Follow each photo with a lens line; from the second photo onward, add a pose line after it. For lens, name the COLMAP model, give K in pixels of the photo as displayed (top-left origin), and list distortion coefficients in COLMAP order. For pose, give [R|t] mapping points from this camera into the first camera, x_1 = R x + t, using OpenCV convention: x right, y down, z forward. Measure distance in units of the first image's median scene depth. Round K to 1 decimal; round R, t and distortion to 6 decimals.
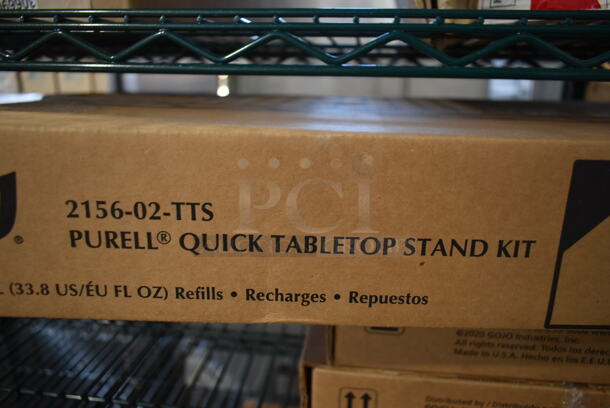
lens RADIAL K [[461.2, 0, 305.0], [0, 461.2, 204.0], [0, 0, 1]] dist [-0.019244, 0.003978]
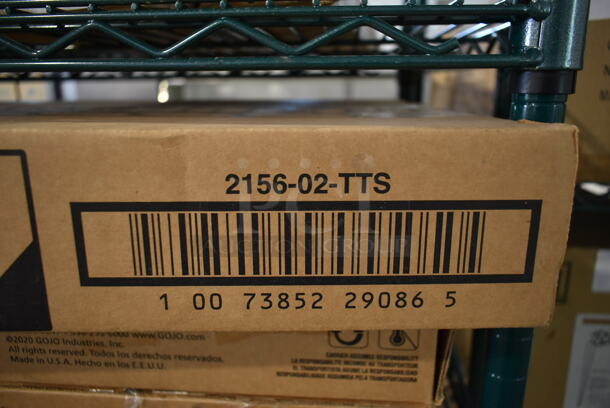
lens RADIAL K [[475.8, 0, 305.0], [0, 475.8, 204.0], [0, 0, 1]] dist [-0.013884, 0.000854]
pose [[0.999493, -0.024846, 0.019887, 0.960719], [0.025176, 0.999547, -0.016515, 0.032709], [-0.019468, 0.017007, 0.999666, 0.002224]]
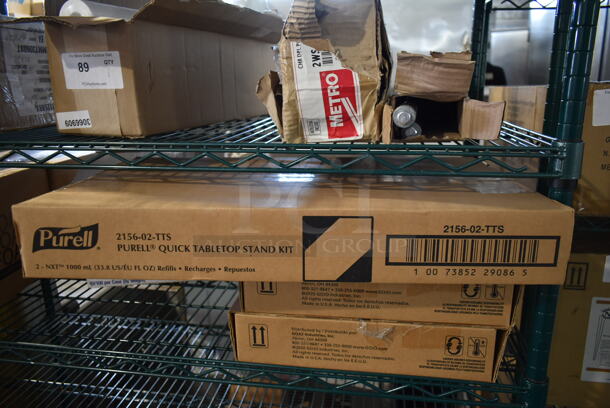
lens RADIAL K [[475.8, 0, 305.0], [0, 475.8, 204.0], [0, 0, 1]] dist [-0.013884, 0.000854]
pose [[0.998961, -0.015979, -0.042682, 0.449422], [0.015101, 0.999669, -0.020809, -0.067281], [0.043000, 0.020142, 0.998872, -1.108151]]
